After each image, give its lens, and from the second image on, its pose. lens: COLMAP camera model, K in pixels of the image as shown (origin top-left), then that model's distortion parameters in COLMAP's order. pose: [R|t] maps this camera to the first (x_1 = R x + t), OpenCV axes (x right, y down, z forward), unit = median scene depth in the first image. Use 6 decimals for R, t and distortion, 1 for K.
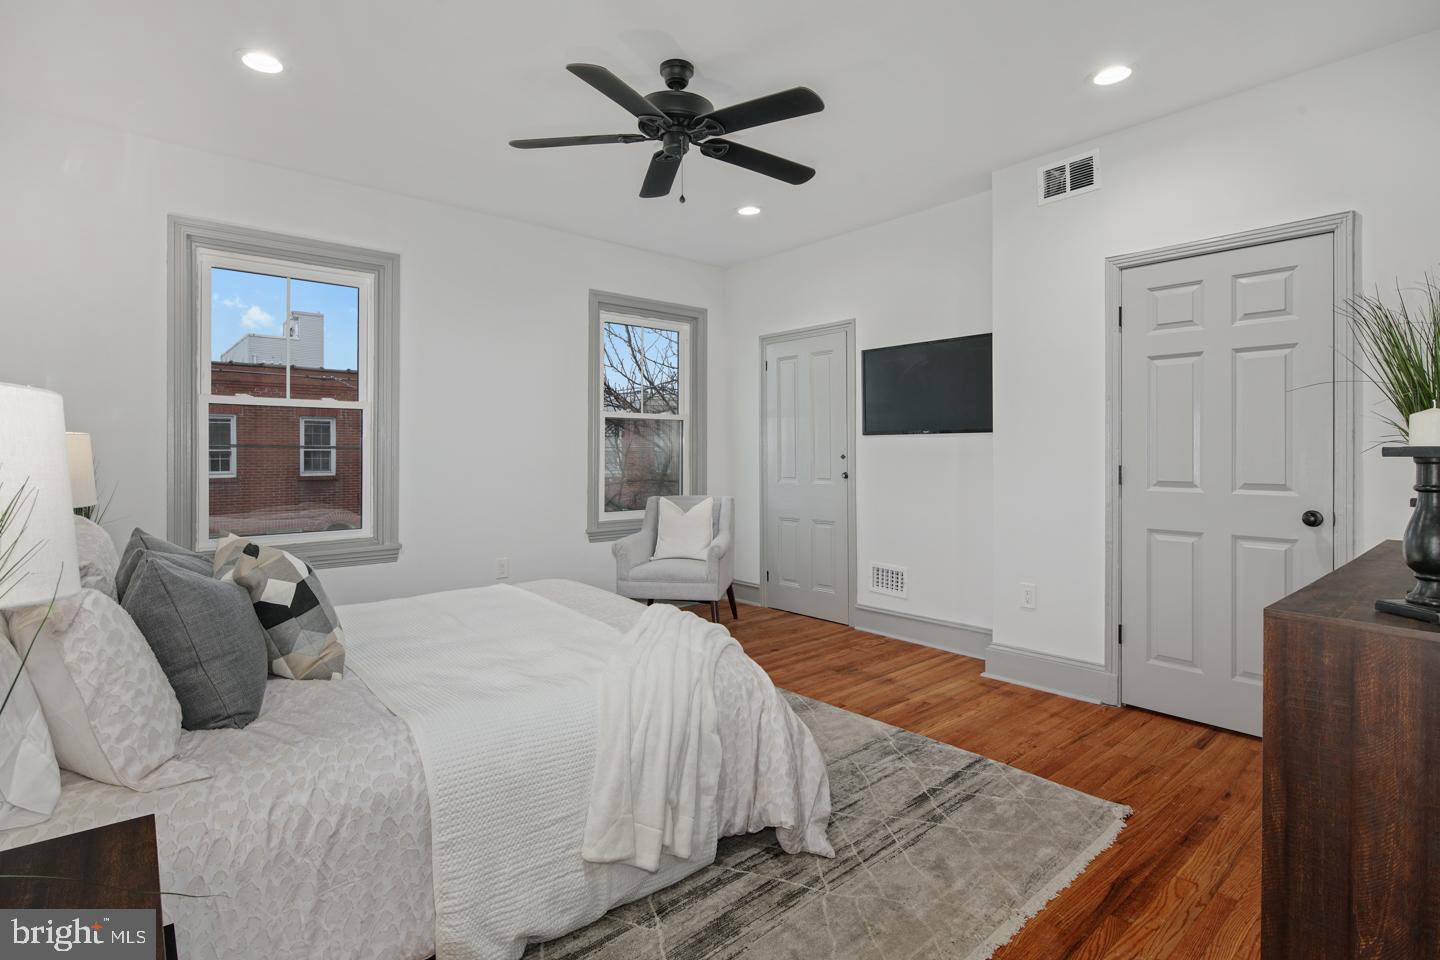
lens RADIAL K [[698.1, 0, 725.2], [0, 698.1, 456.7], [0, 0, 1]] dist [0.001825, 0.000124]
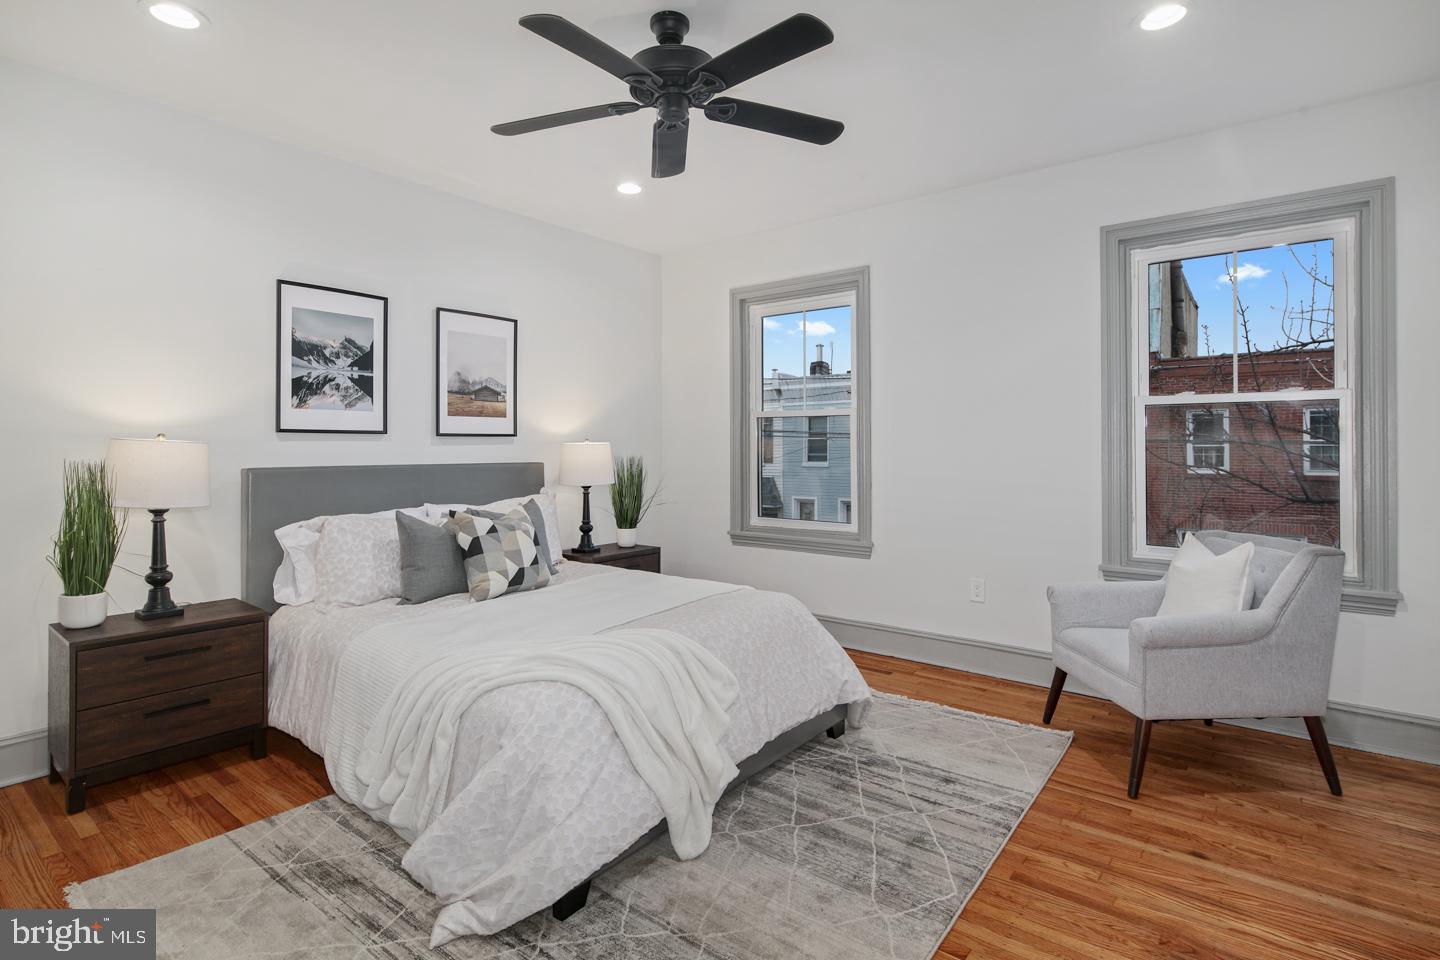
lens RADIAL K [[703.1, 0, 726.9], [0, 703.1, 447.7], [0, 0, 1]] dist [0.000688, -0.000246]
pose [[0.208871, -0.002423, -0.977940, 0.720421], [-0.006049, 0.999975, -0.003769, -0.016537], [0.977925, 0.006703, 0.208851, 0.797016]]
